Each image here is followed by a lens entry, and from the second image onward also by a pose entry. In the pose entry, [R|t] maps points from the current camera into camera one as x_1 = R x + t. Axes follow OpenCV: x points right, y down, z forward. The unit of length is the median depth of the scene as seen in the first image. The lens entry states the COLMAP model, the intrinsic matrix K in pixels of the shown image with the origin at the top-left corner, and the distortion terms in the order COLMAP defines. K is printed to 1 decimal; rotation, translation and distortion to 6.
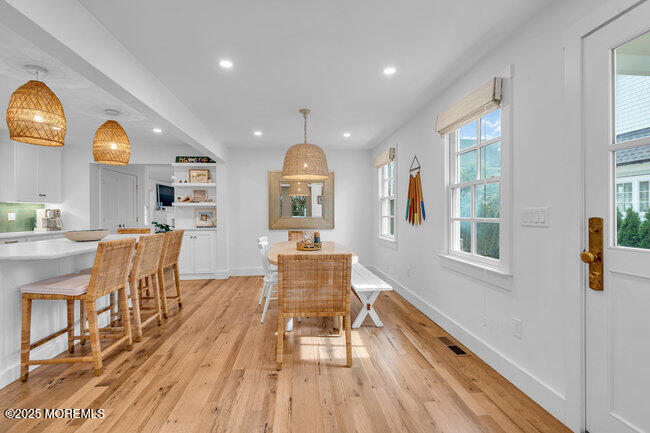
lens RADIAL K [[296.8, 0, 322.7], [0, 296.8, 214.0], [0, 0, 1]] dist [-0.001520, 0.001124]
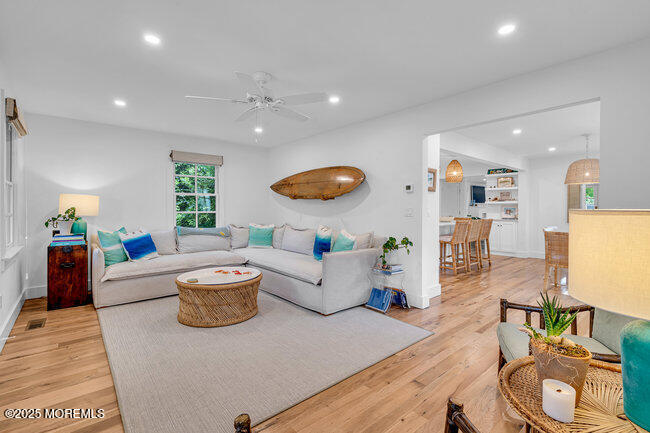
lens RADIAL K [[296.8, 0, 322.7], [0, 296.8, 214.0], [0, 0, 1]] dist [-0.001520, 0.001124]
pose [[0.574491, 0.017856, -0.818316, 0.310131], [-0.003790, 0.999809, 0.019156, -0.002732], [0.818502, -0.007904, 0.574449, -0.663298]]
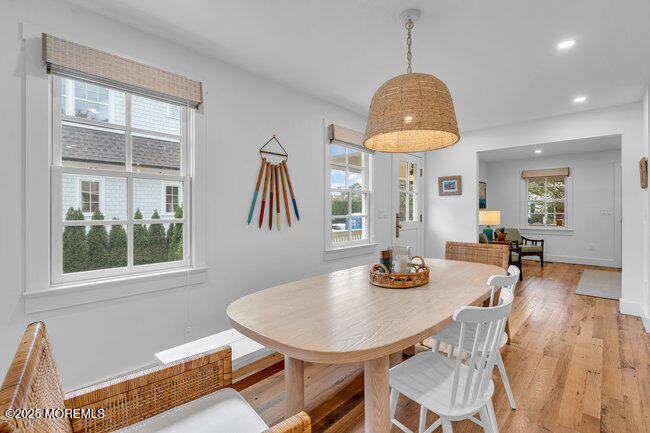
lens RADIAL K [[296.8, 0, 322.7], [0, 296.8, 214.0], [0, 0, 1]] dist [-0.001520, 0.001124]
pose [[-0.655147, 0.008096, 0.755458, -0.300528], [0.007216, 0.999964, -0.004458, 0.002033], [-0.755467, 0.002531, -0.655182, 1.247726]]
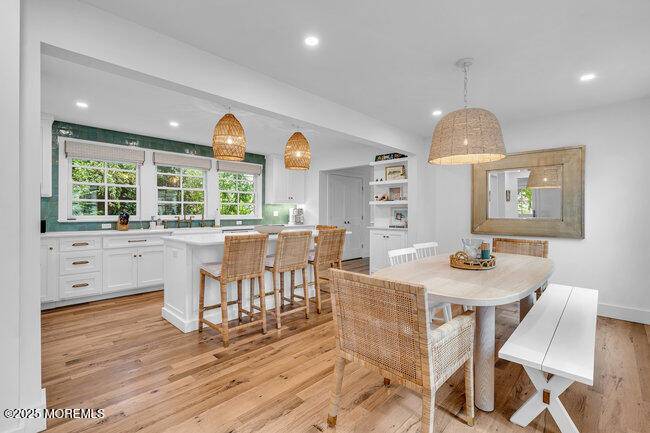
lens RADIAL K [[296.8, 0, 322.7], [0, 296.8, 214.0], [0, 0, 1]] dist [-0.001520, 0.001124]
pose [[0.648554, 0.011845, -0.761077, 0.211776], [-0.007686, 0.999930, 0.009012, -0.004103], [0.761130, 0.000004, 0.648600, 0.269131]]
